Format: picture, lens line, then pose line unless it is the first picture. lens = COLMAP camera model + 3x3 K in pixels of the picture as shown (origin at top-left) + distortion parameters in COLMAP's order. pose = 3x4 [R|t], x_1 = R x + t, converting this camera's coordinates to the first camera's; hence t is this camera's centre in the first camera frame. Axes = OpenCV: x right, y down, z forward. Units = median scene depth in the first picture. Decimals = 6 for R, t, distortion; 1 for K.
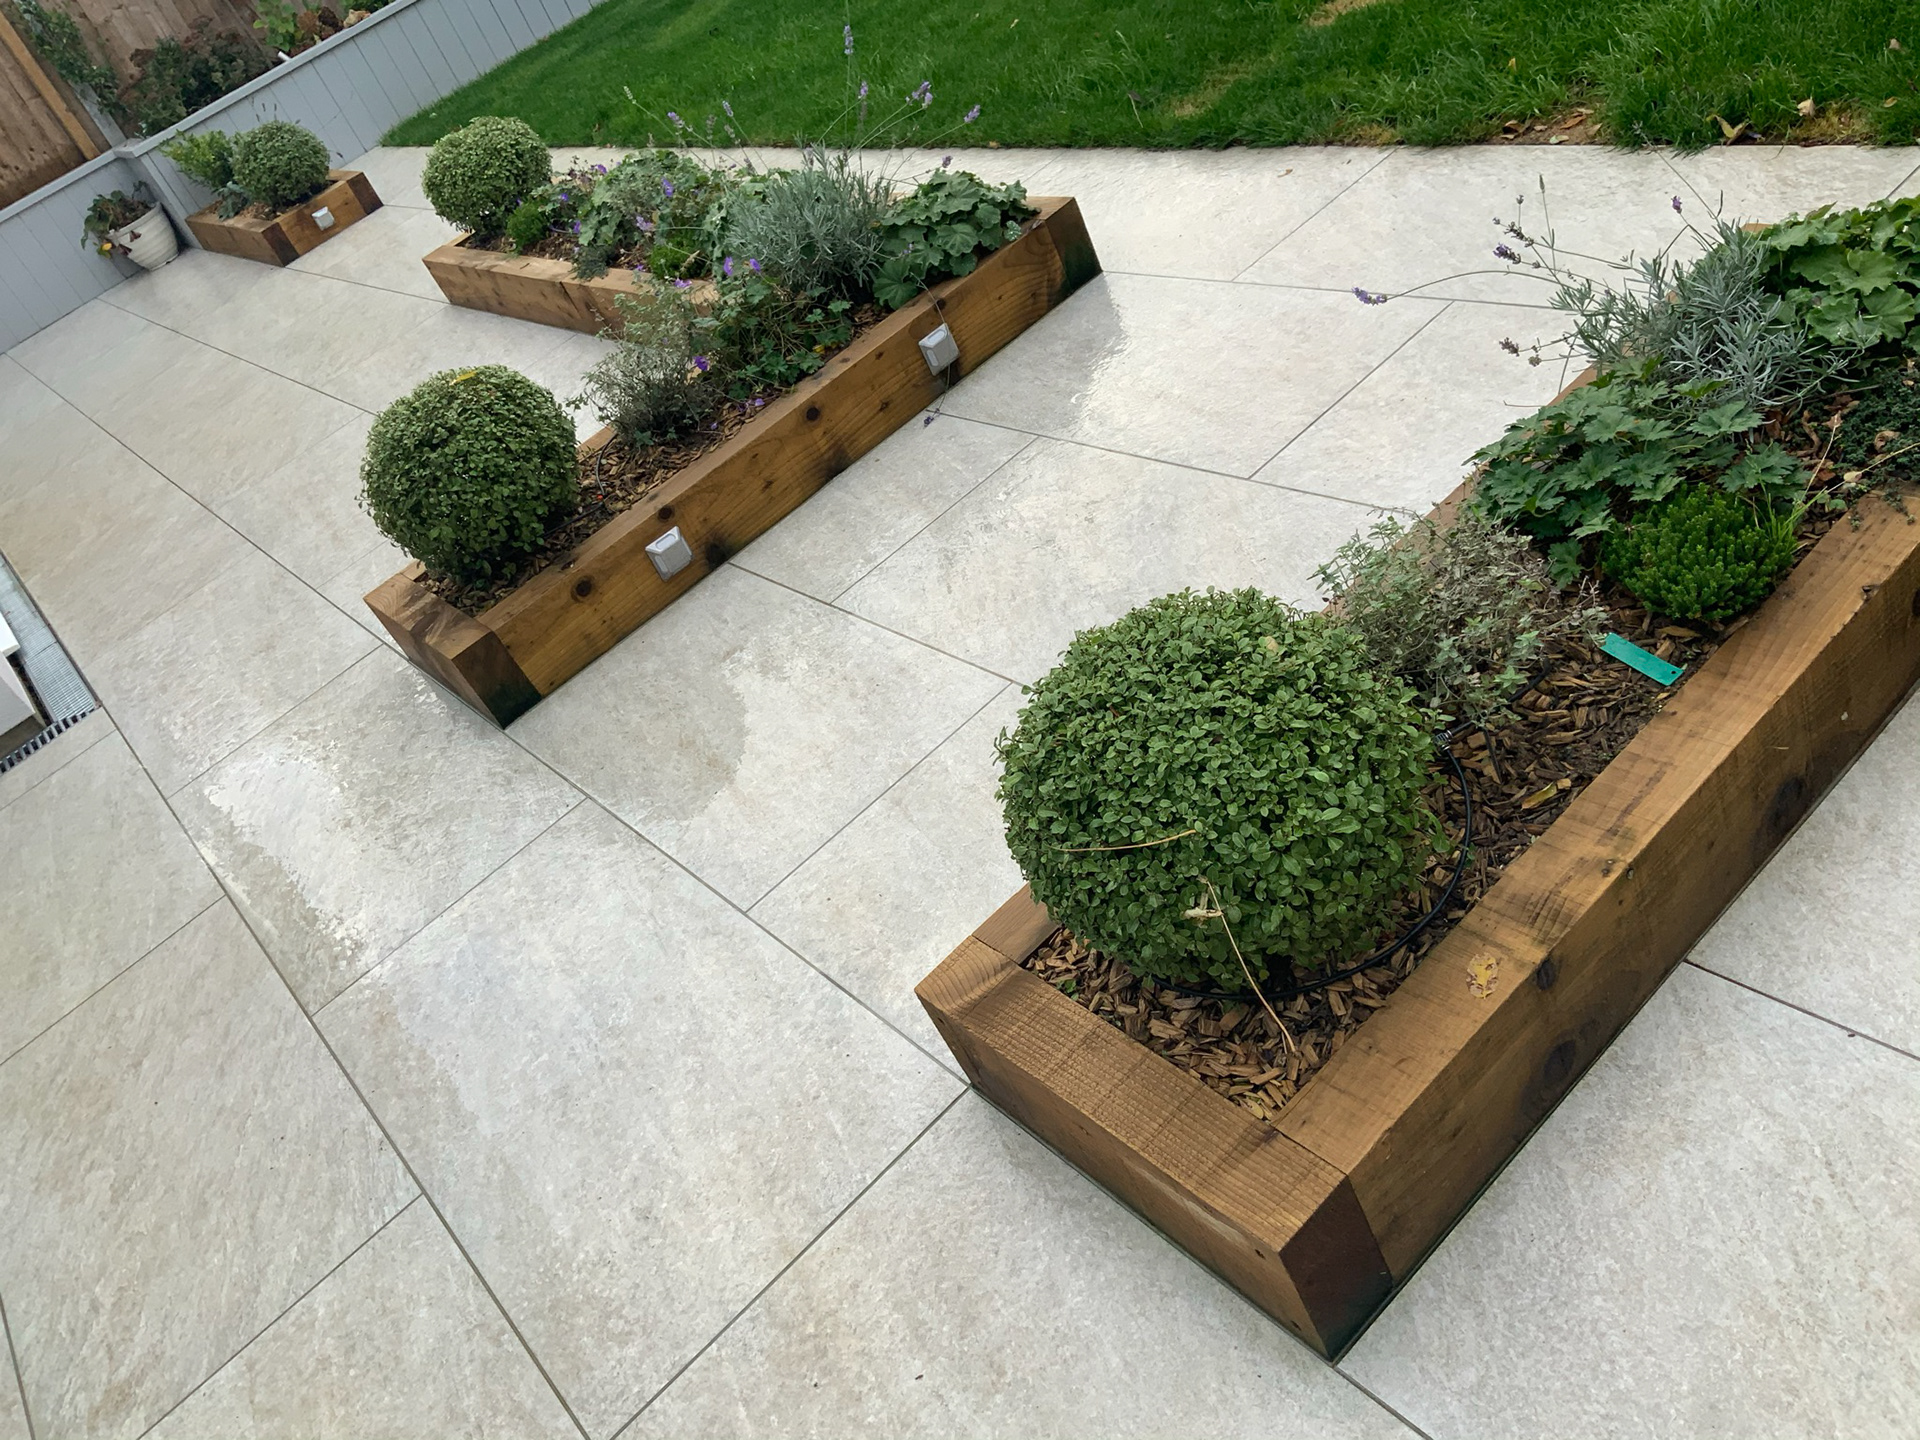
lens RADIAL K [[1588.9, 0, 962.7], [0, 1588.9, 723.5], [0, 0, 1]] dist [0.090149, -0.164552]
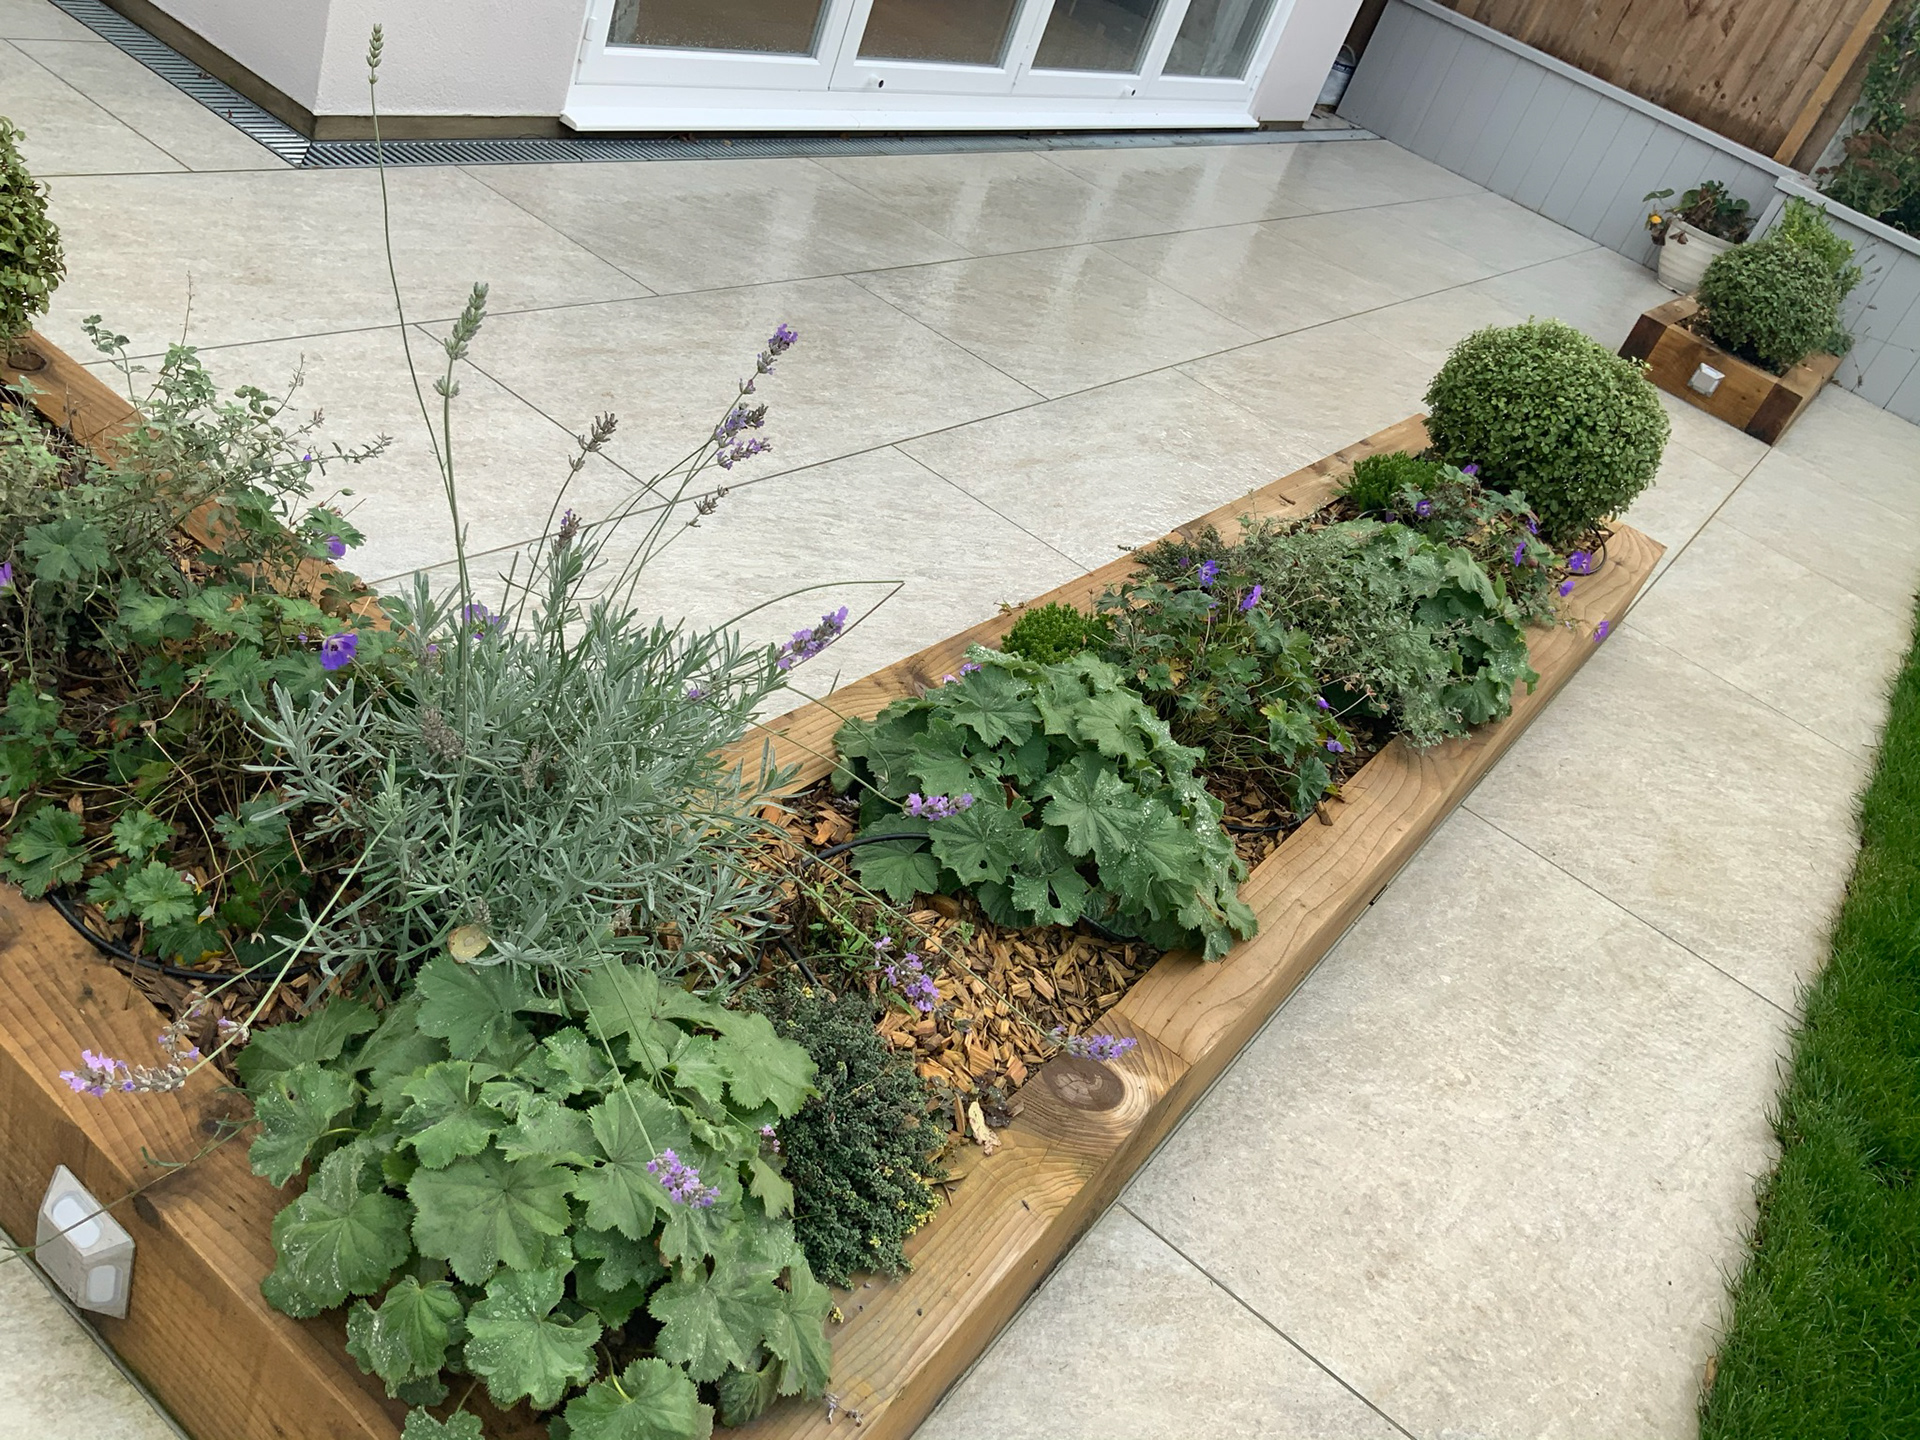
lens RADIAL K [[1588.9, 0, 954.7], [0, 1588.9, 716.7], [0, 0, 1]] dist [0.090149, -0.164552]
pose [[0.109981, 0.858035, -0.501678, 0.076142], [-0.868710, 0.328237, 0.370949, -0.529812], [0.482956, 0.395015, 0.781483, 0.799132]]
